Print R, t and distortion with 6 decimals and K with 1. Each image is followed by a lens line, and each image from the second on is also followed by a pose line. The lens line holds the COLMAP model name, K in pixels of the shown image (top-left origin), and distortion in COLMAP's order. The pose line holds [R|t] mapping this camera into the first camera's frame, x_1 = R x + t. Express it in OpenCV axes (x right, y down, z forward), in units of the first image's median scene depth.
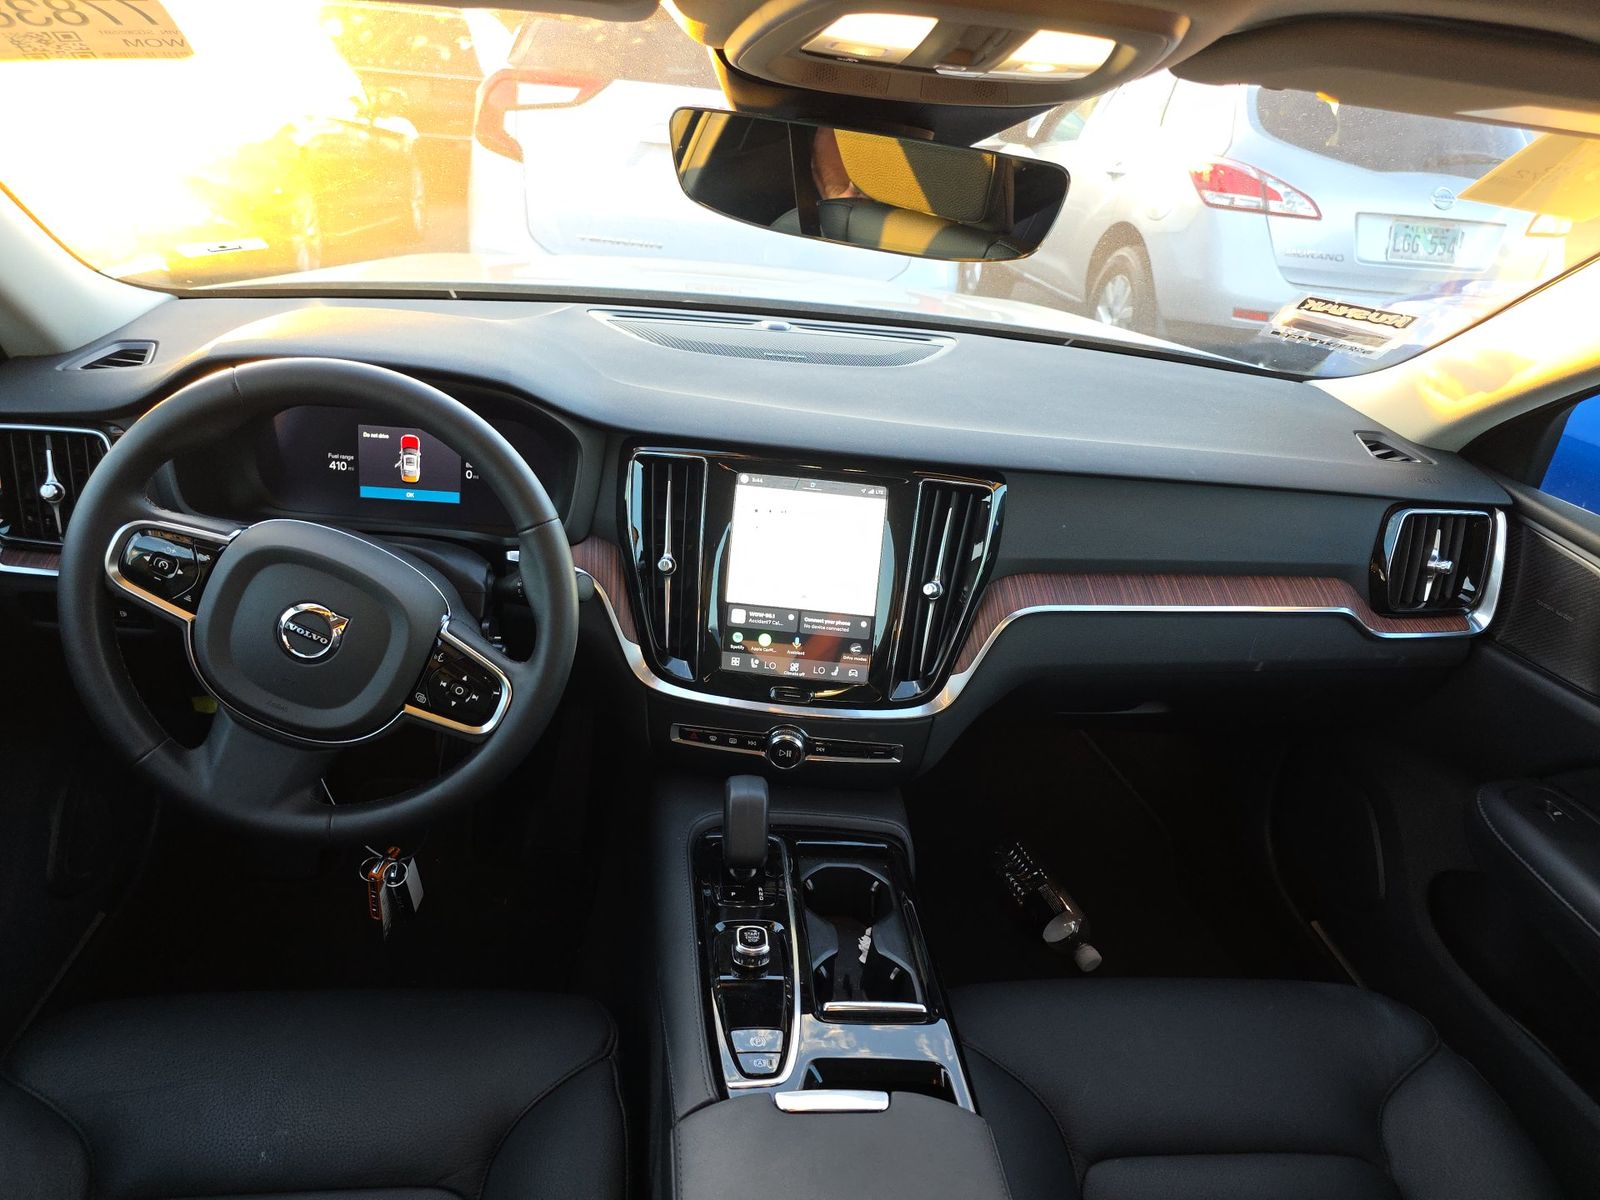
lens RADIAL K [[1102.3, 0, 806.3], [0, 1102.3, 622.3], [0, 0, 1]] dist [0.033049, -0.039655]
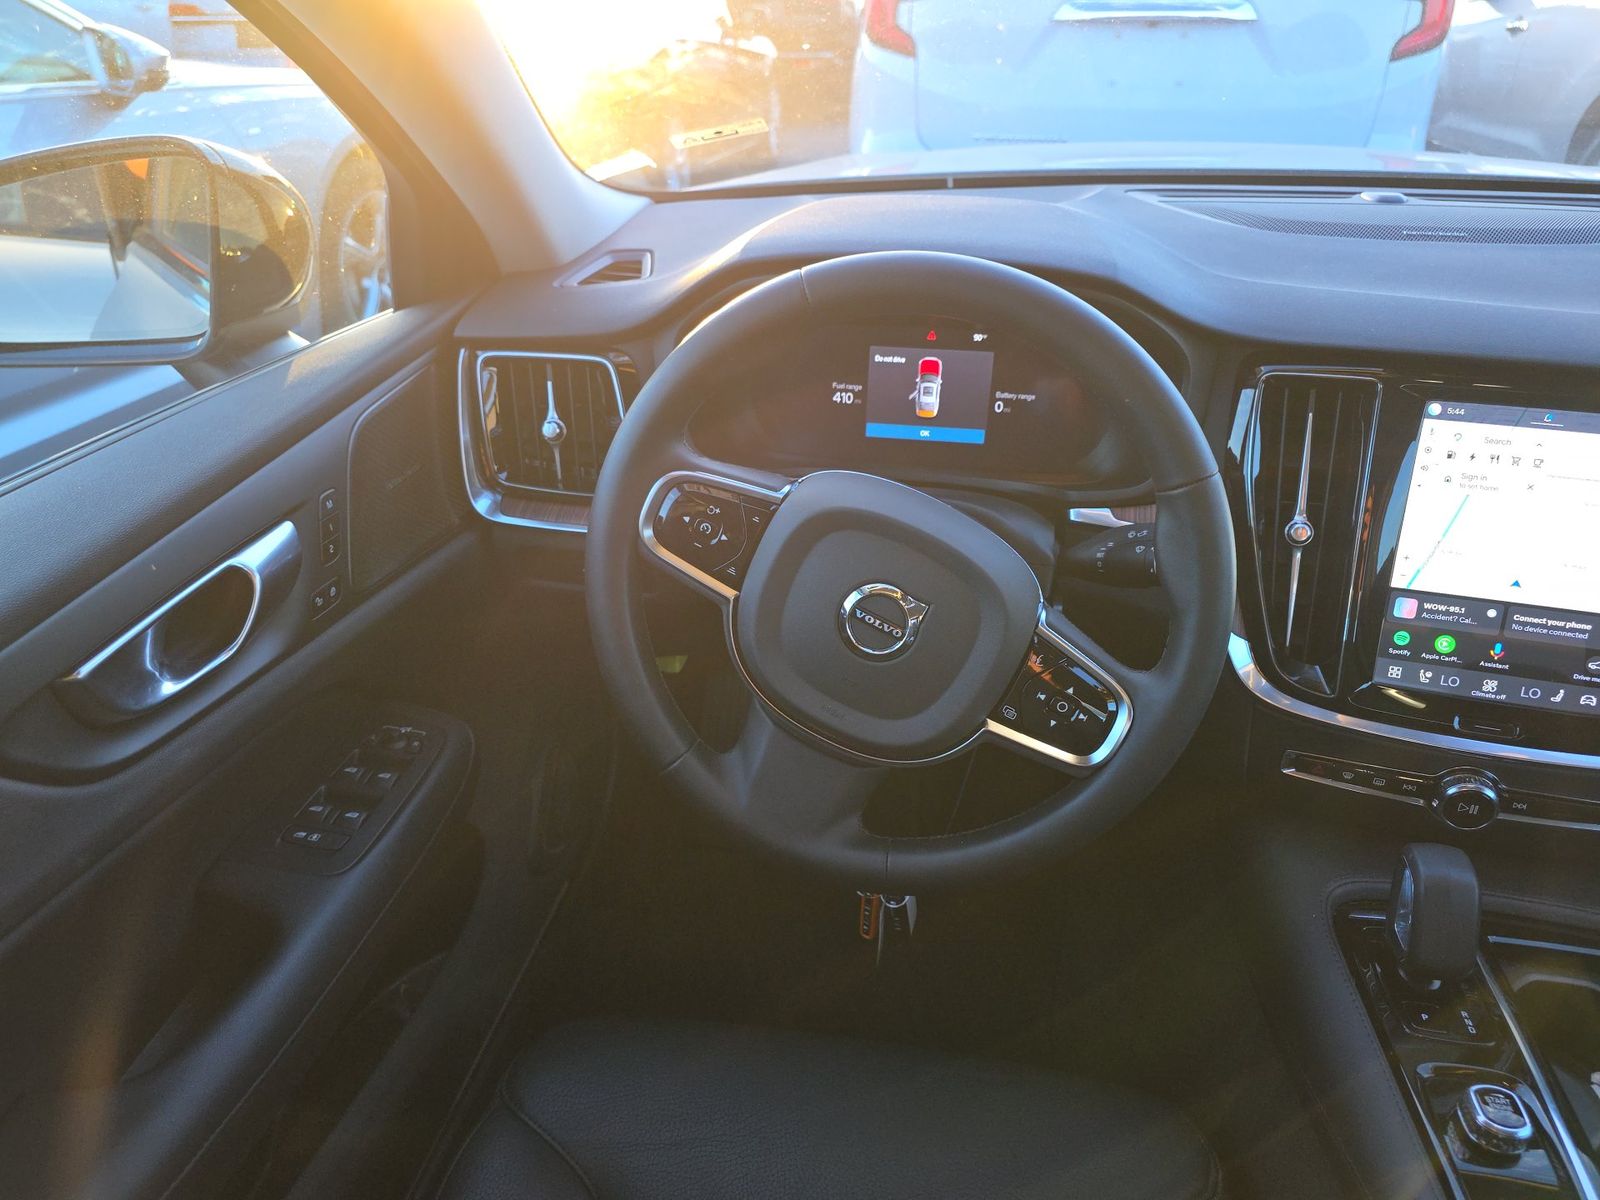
lens RADIAL K [[1102.3, 0, 789.7], [0, 1102.3, 646.8], [0, 0, 1]] dist [0.033049, -0.039655]
pose [[0.956323, 0.057480, -0.286604, -0.234535], [-0.032933, 0.995420, 0.089749, -0.031941], [0.290450, -0.076390, 0.953836, 0.209112]]
